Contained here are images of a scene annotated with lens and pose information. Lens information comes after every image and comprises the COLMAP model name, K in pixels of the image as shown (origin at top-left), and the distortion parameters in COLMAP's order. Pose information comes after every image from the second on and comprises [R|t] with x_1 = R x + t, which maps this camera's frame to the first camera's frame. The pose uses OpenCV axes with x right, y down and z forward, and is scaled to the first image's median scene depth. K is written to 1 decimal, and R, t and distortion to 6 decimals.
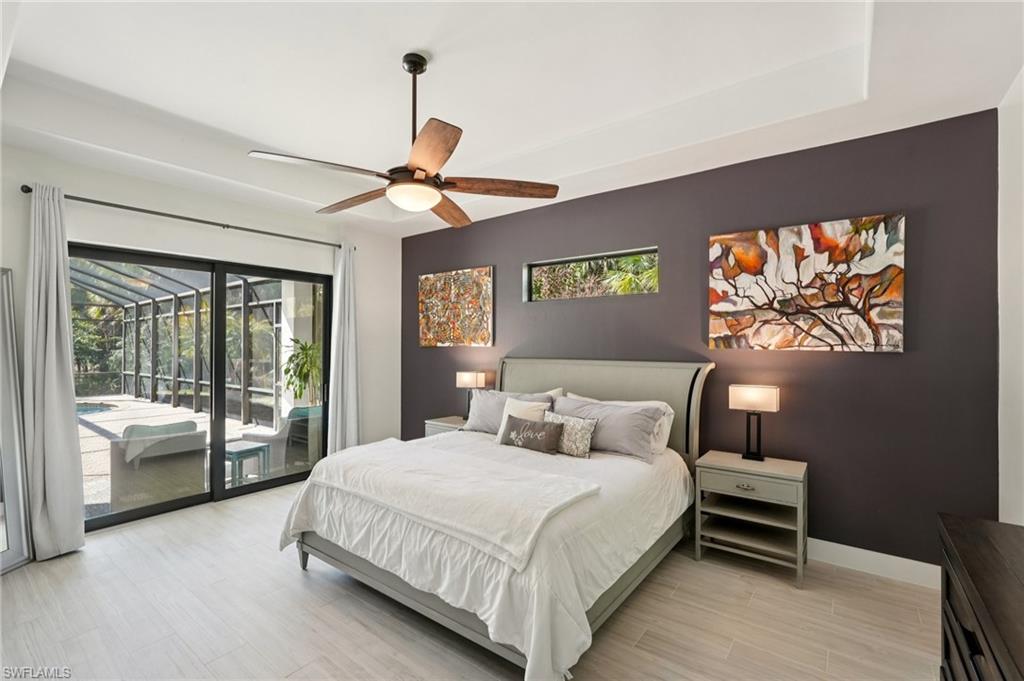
lens RADIAL K [[451.1, 0, 510.1], [0, 451.1, 339.4], [0, 0, 1]] dist [-0.016670, 0.009267]
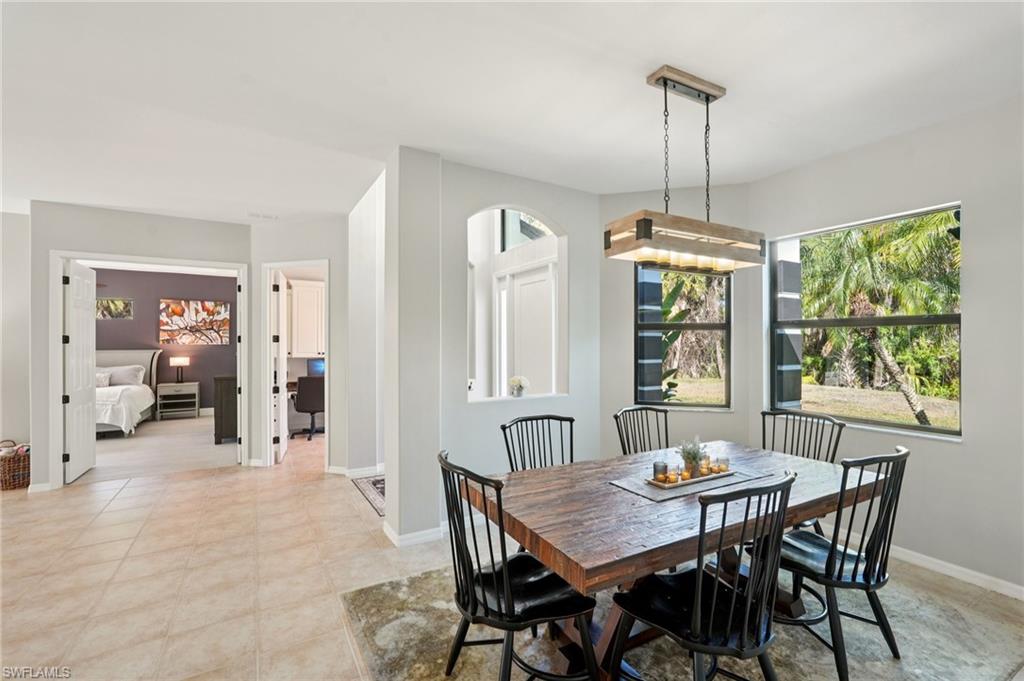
lens RADIAL K [[450.4, 0, 512.3], [0, 450.4, 345.4], [0, 0, 1]] dist [-0.014129, 0.008209]
pose [[0.381912, -0.003360, 0.924193, -1.172507], [-0.006595, 0.999958, 0.006361, -0.000449], [-0.924175, -0.008524, 0.381874, -1.862151]]
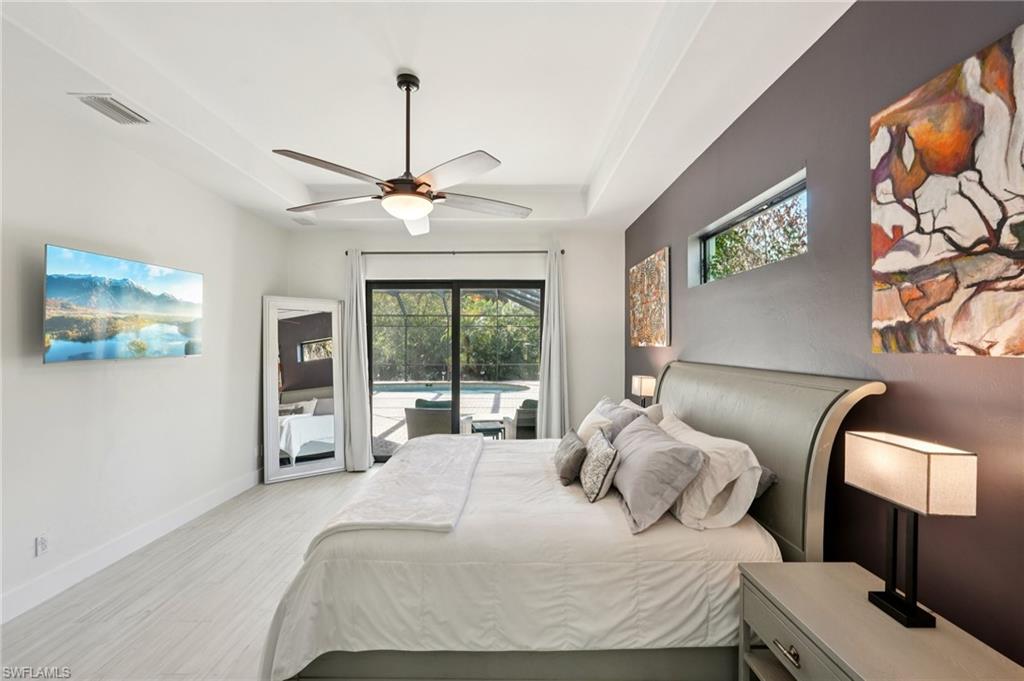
lens RADIAL K [[450.4, 0, 512.3], [0, 450.4, 345.4], [0, 0, 1]] dist [-0.014129, 0.008209]
pose [[0.595721, 0.004410, -0.803180, 0.628857], [0.003902, 0.999957, 0.008384, 0.008328], [0.803182, -0.008129, 0.595678, 0.426257]]
